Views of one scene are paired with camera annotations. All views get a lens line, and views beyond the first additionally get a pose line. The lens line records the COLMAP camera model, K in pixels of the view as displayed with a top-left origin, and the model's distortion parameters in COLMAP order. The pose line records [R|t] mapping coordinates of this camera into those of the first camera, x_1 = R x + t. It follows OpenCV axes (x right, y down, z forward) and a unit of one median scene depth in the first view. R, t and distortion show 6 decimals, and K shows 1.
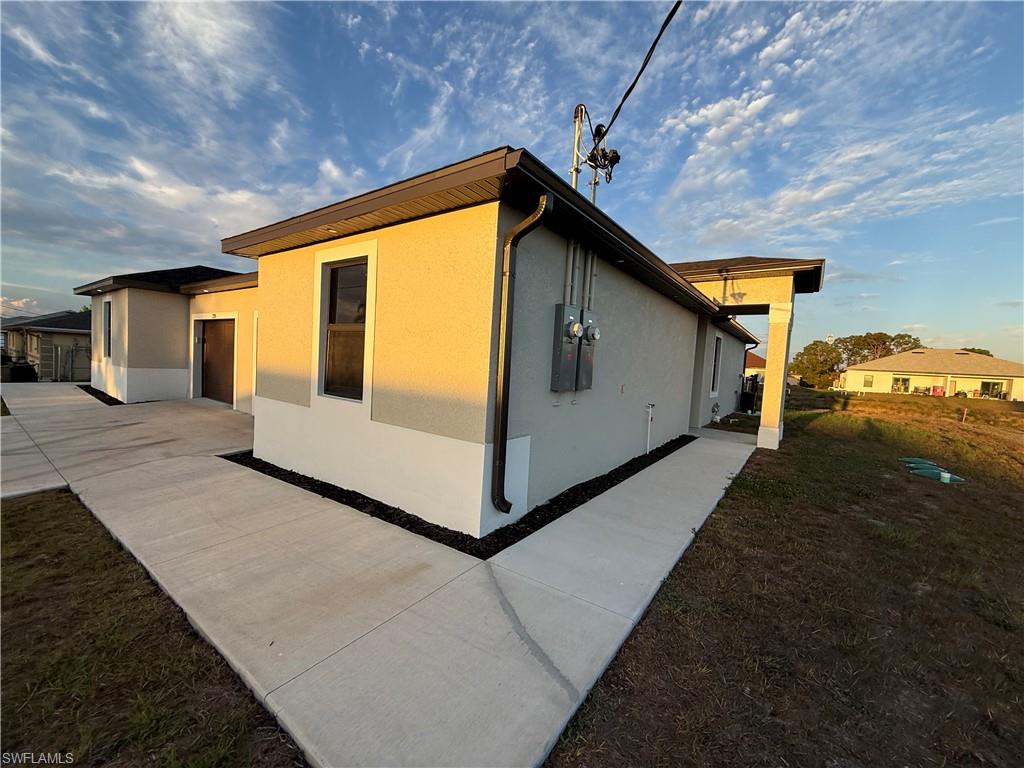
lens RADIAL K [[409.3, 0, 510.4], [0, 409.3, 384.2], [0, 0, 1]] dist [0.000107, -0.000337]
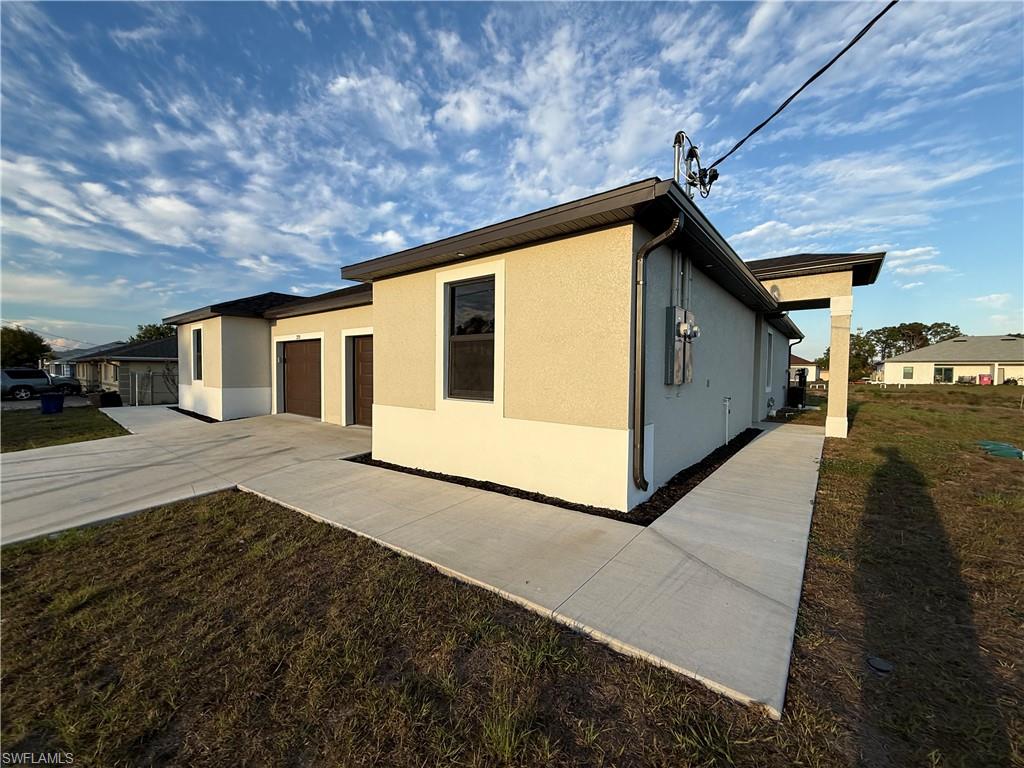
lens RADIAL K [[409.3, 0, 512.6], [0, 409.3, 381.7], [0, 0, 1]] dist [0.000107, -0.000337]
pose [[0.997915, -0.045577, -0.045708, -0.168458], [0.044224, 0.998565, -0.030200, 0.015959], [0.047019, 0.028116, 0.998498, -0.088619]]
